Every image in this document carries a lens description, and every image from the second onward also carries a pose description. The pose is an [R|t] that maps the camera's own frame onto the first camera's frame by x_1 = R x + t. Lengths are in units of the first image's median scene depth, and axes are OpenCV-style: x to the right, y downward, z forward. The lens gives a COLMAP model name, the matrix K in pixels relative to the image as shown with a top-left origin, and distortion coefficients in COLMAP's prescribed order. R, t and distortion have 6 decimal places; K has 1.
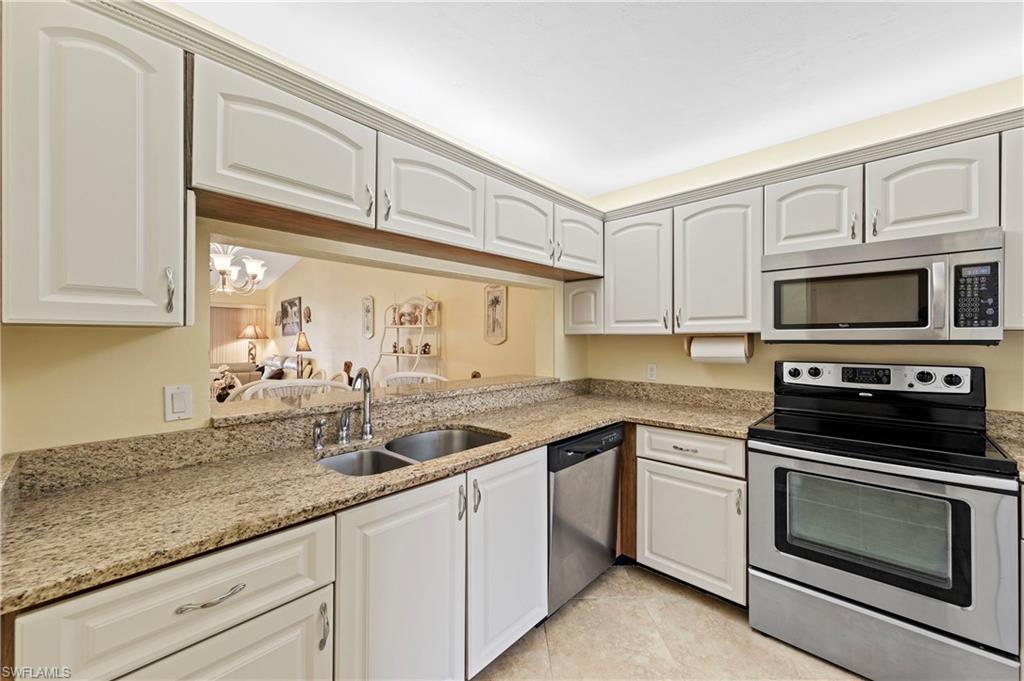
lens RADIAL K [[395.6, 0, 512.5], [0, 395.6, 335.4], [0, 0, 1]] dist [0.004368, -0.000044]
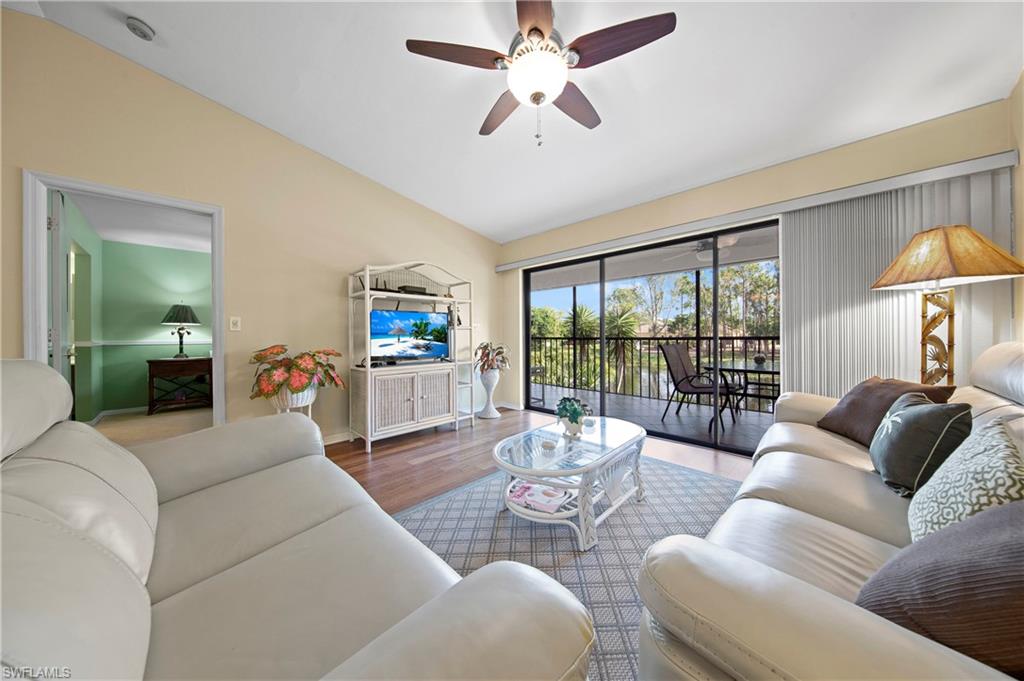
lens RADIAL K [[327.0, 0, 512.8], [0, 327.0, 335.1], [0, 0, 1]] dist [-0.006977, 0.000008]
pose [[-0.037397, 0.001440, -0.999299, -1.953056], [0.015997, 0.999872, 0.000842, 0.180262], [0.999172, -0.015954, -0.037415, 3.297436]]
